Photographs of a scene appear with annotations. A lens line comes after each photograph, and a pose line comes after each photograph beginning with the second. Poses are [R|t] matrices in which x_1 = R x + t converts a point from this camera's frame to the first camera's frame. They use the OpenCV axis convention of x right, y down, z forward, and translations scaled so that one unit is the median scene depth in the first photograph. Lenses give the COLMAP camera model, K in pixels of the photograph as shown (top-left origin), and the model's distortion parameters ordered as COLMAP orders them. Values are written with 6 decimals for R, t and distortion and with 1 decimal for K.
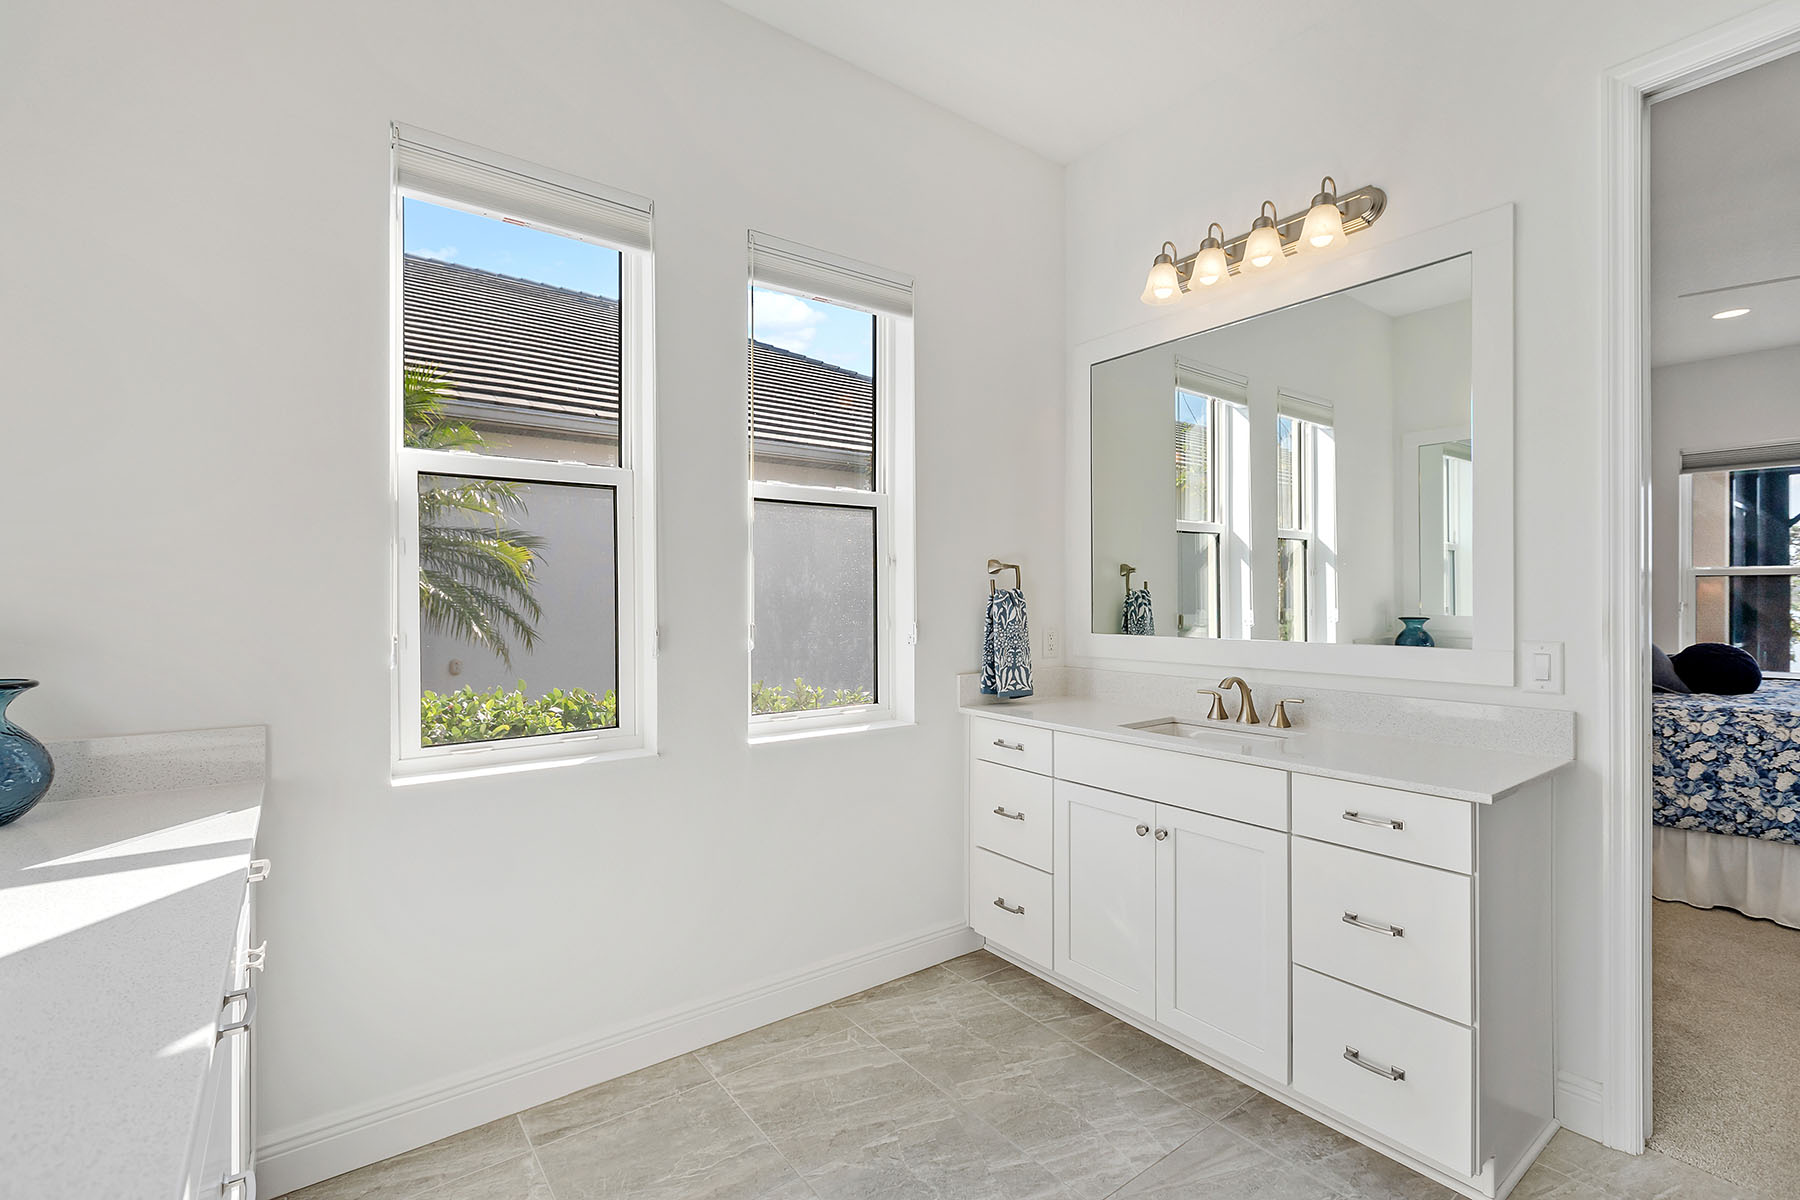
lens RADIAL K [[800.3, 0, 907.5], [0, 800.3, 589.8], [0, 0, 1]] dist [0.001168, 0.000071]
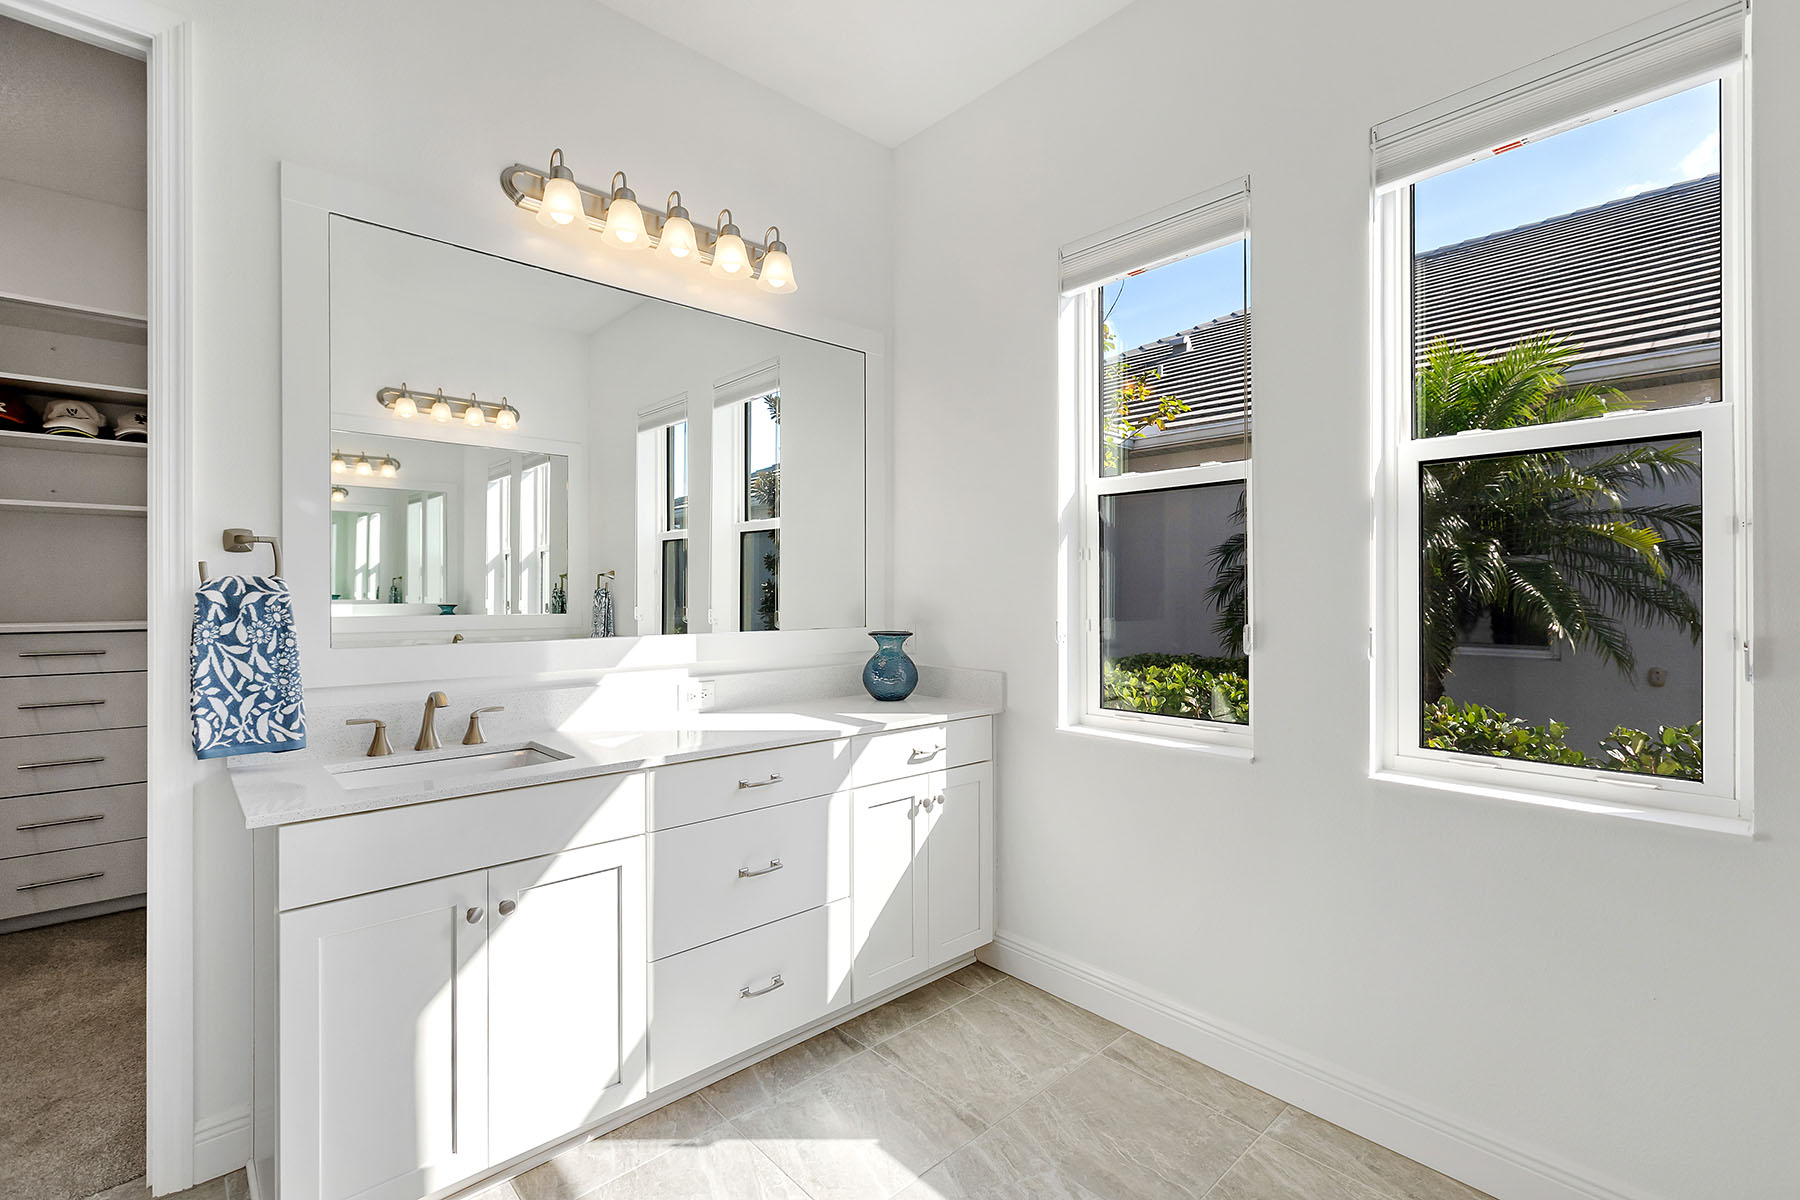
lens RADIAL K [[800.3, 0, 907.5], [0, 800.3, 589.8], [0, 0, 1]] dist [0.001168, 0.000071]
pose [[0.106028, -0.000791, -0.994363, 0.644206], [0.005319, 0.999986, -0.000228, 0.005596], [0.994349, -0.005264, 0.106031, 0.552643]]
